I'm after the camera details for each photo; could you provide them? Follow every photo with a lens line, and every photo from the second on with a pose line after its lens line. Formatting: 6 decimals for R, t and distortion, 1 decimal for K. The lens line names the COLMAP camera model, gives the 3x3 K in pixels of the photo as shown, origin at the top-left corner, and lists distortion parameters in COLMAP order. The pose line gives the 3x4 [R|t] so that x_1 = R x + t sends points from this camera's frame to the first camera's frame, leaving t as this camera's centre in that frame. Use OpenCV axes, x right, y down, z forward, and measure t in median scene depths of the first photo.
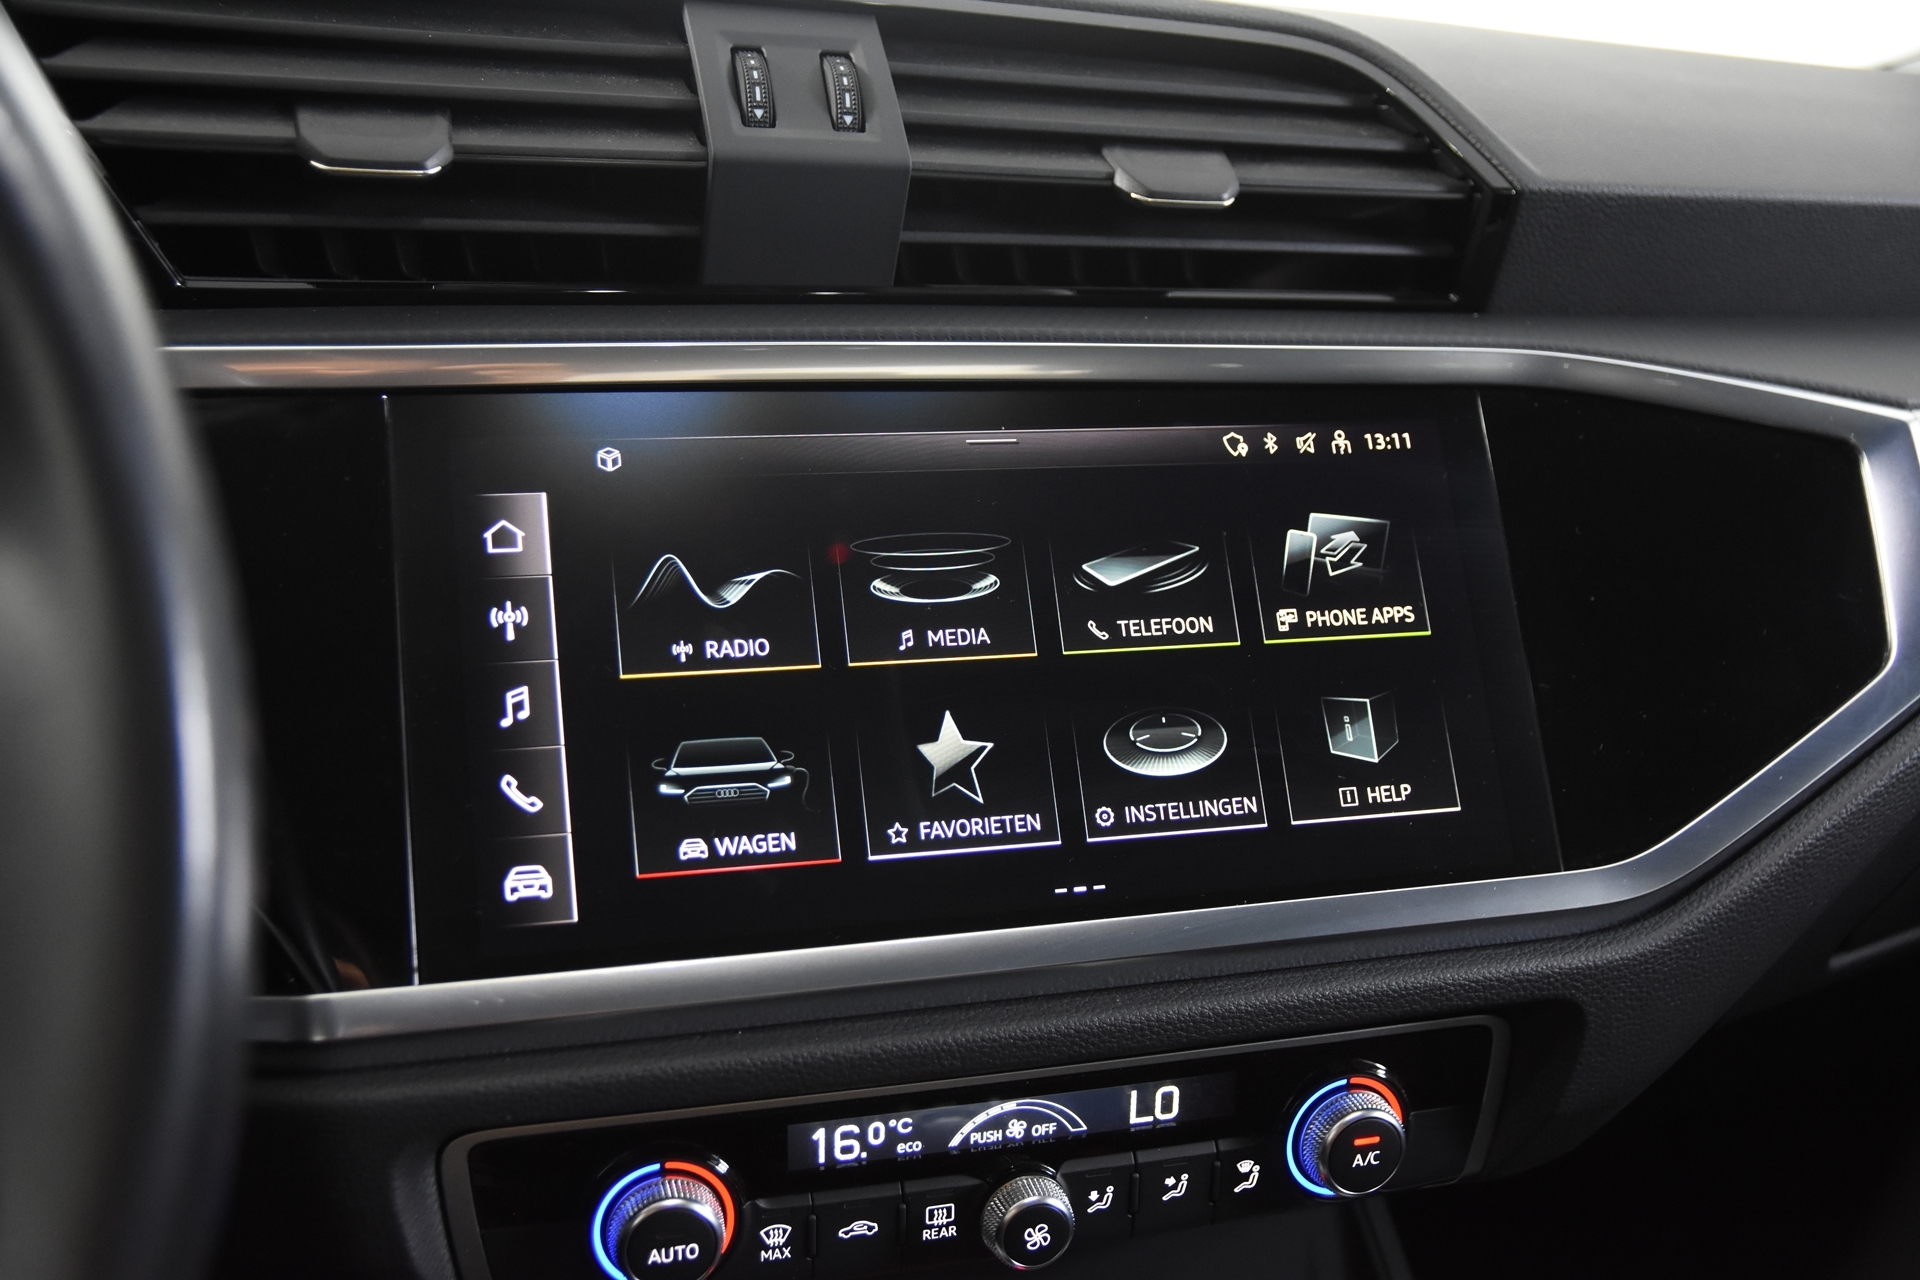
lens RADIAL K [[2002.8, 0, 958.6], [0, 2002.8, 645.5], [0, 0, 1]] dist [-0.023736, 0.000000]
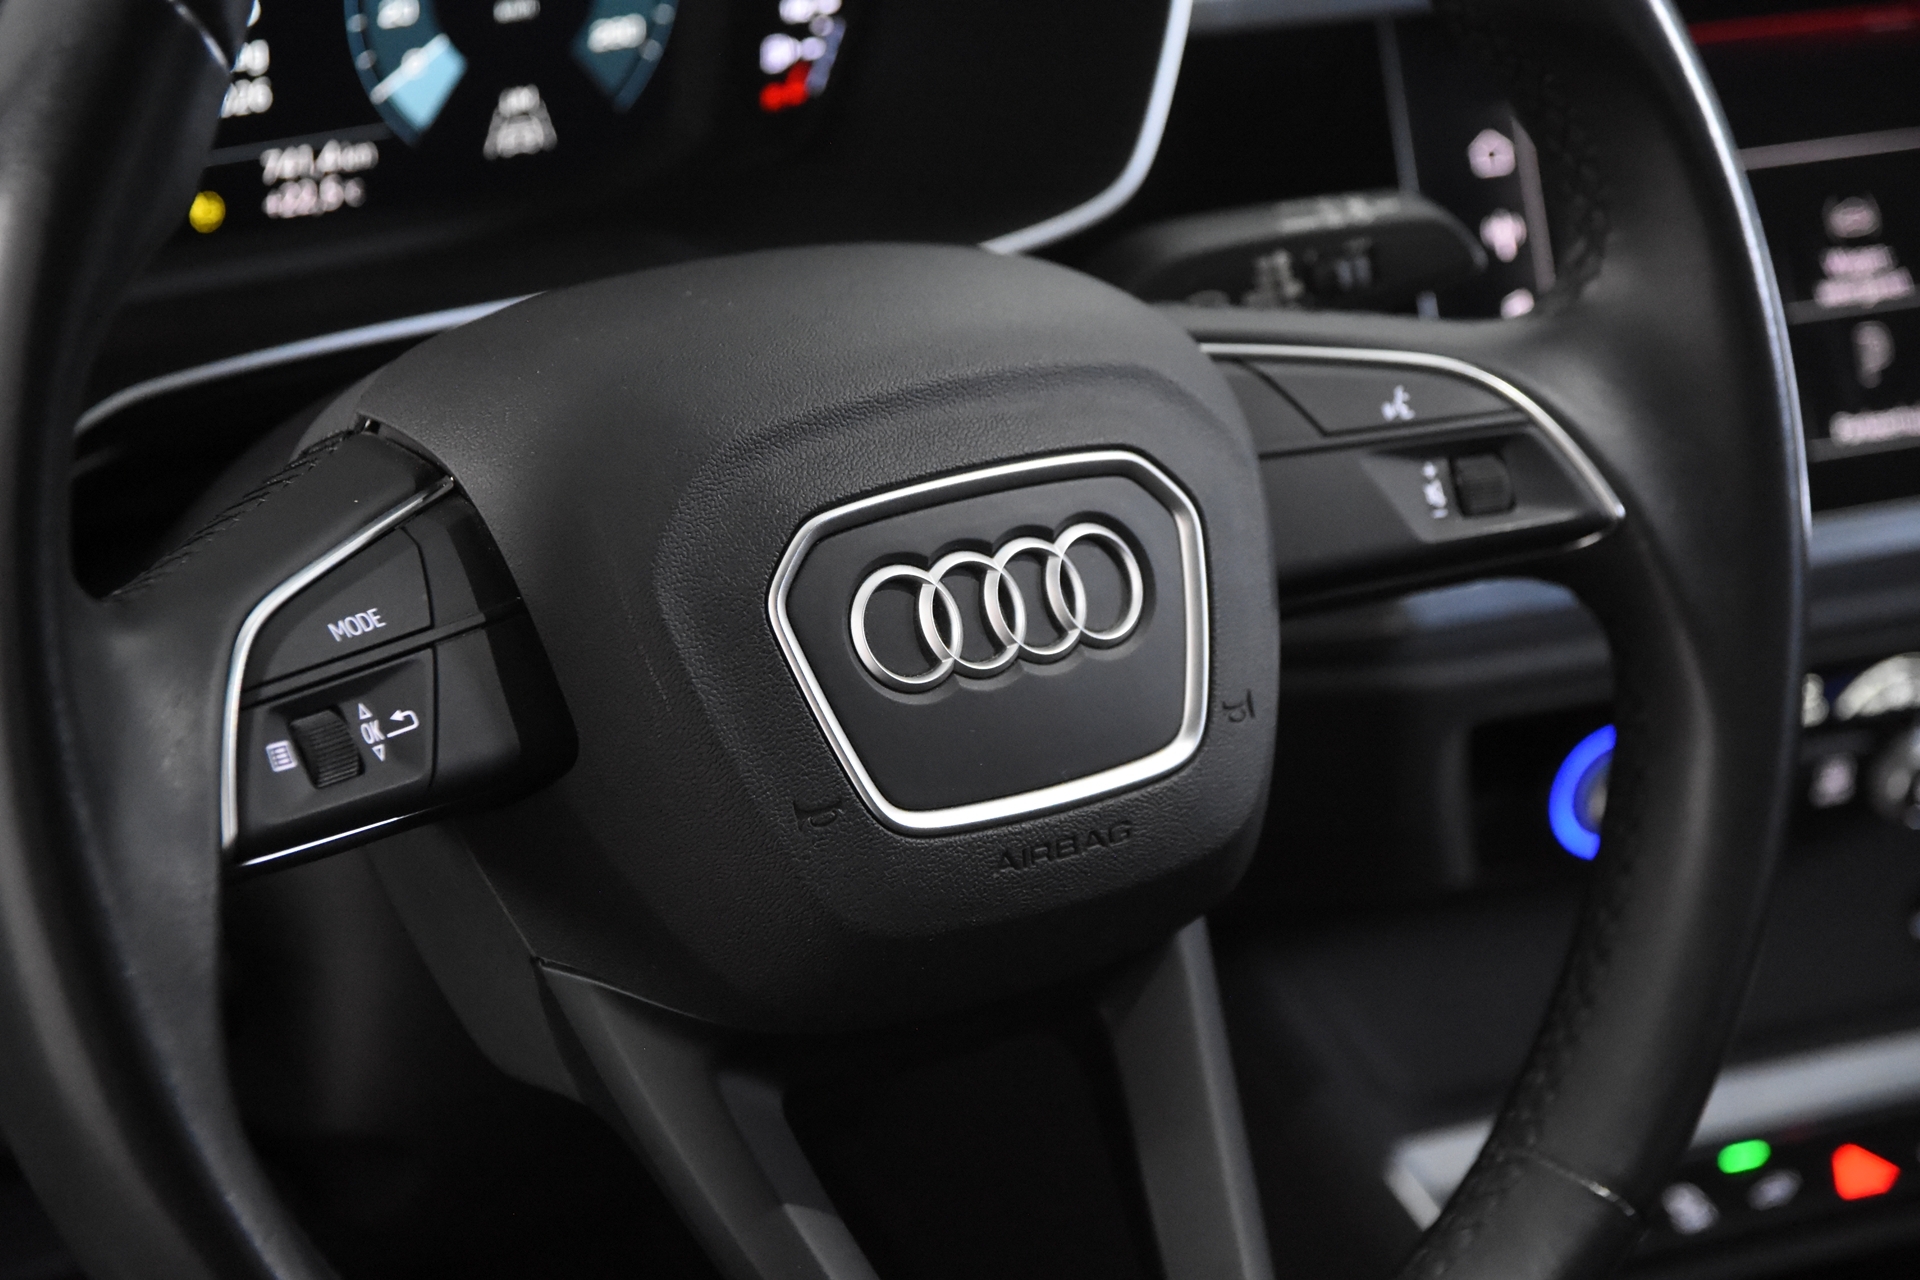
lens RADIAL K [[4997.1, 0, 966.7], [0, 4997.1, 660.9], [0, 0, 1]] dist [0.238583, 0.000000]
pose [[0.984961, -0.042682, 0.167420, -0.868430], [0.011055, 0.982589, 0.185466, -0.259711], [-0.172421, -0.180826, 0.968284, -1.418036]]
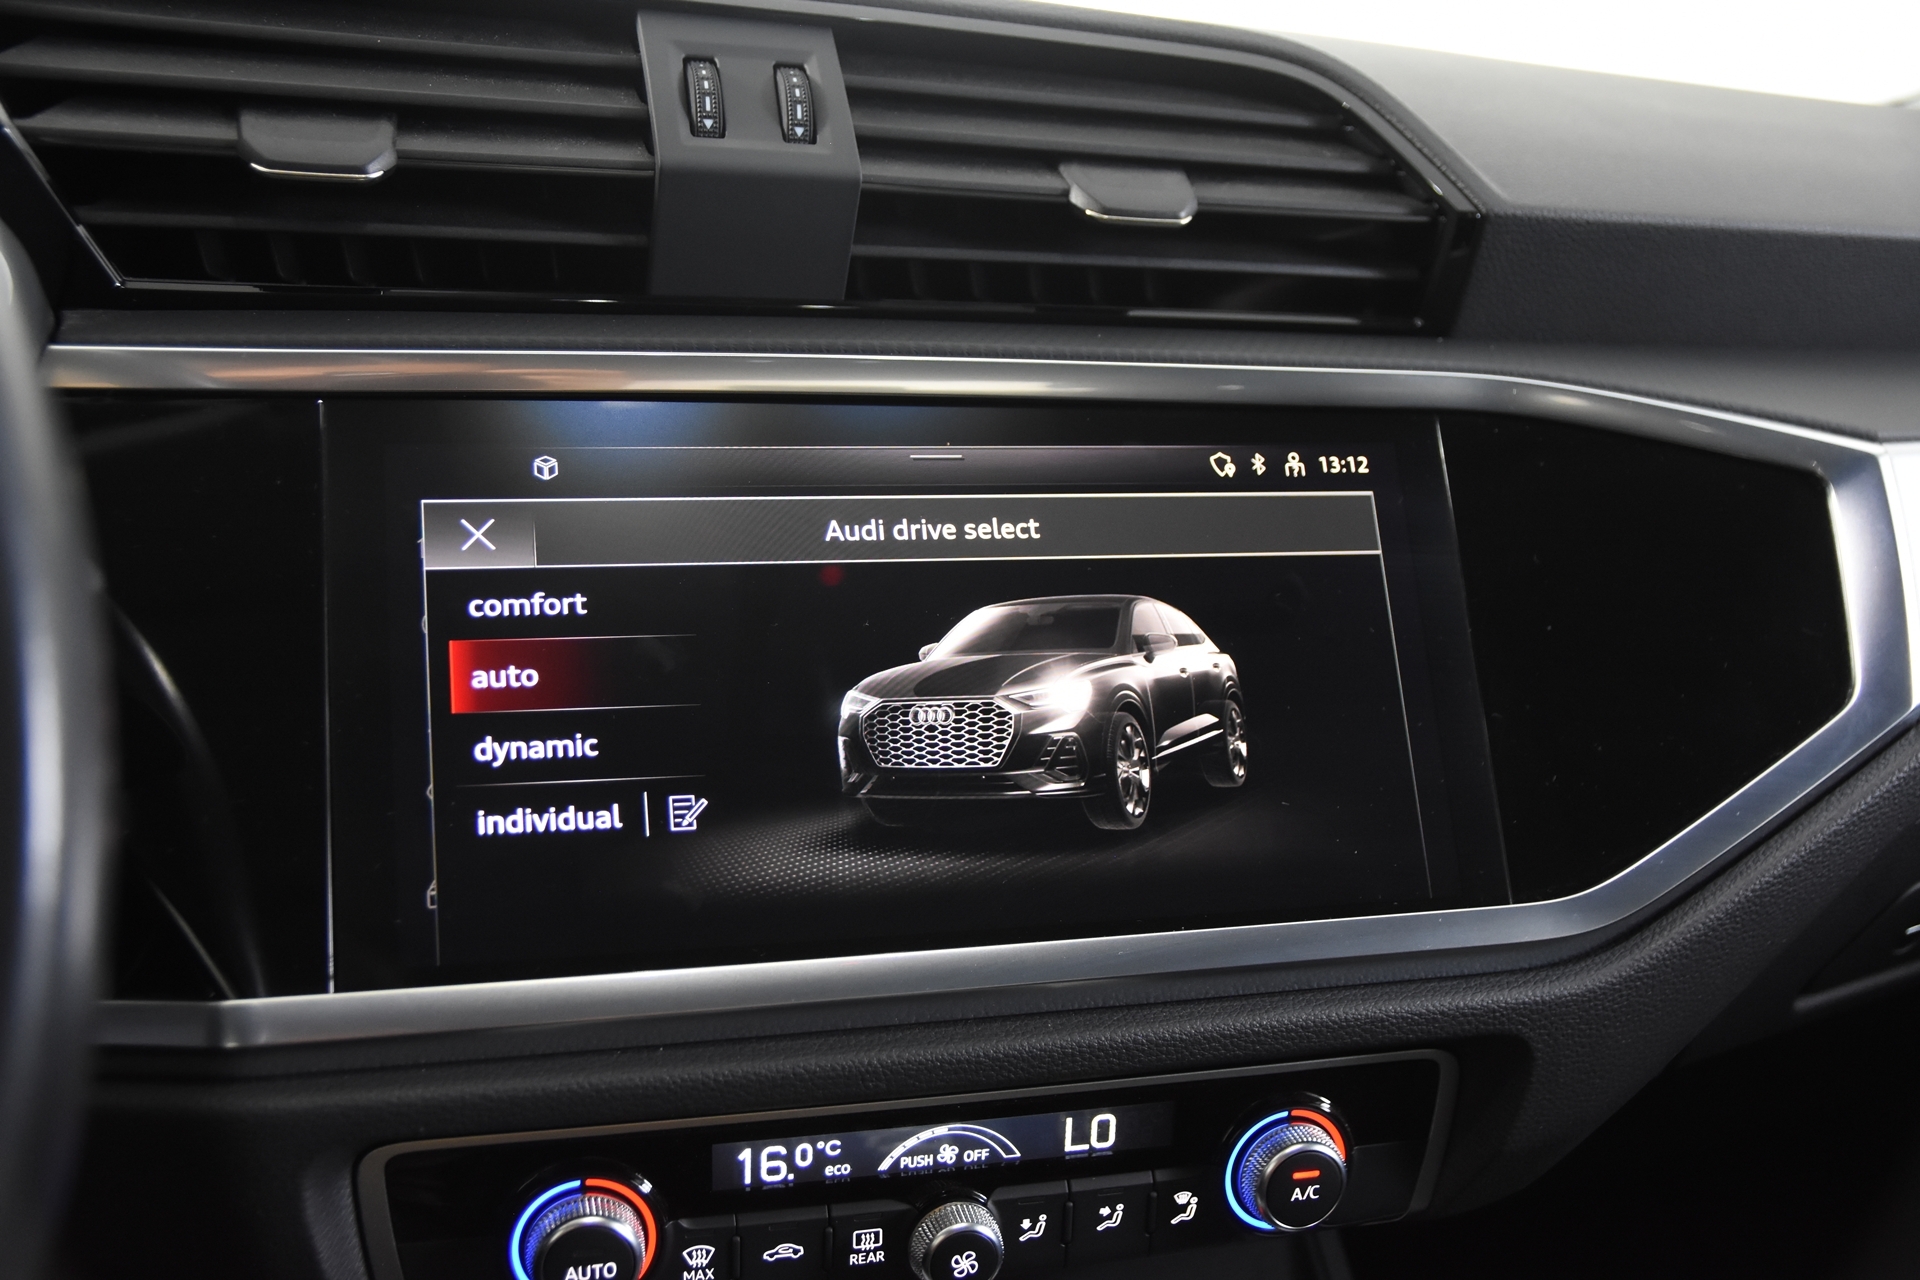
lens RADIAL K [[2002.8, 0, 956.8], [0, 2002.8, 648.7], [0, 0, 1]] dist [-0.023736, 0.000000]
pose [[0.999704, 0.018784, -0.015459, 0.043082], [-0.018974, 0.999745, -0.012227, 0.004588], [0.015225, 0.012517, 0.999806, 0.011333]]
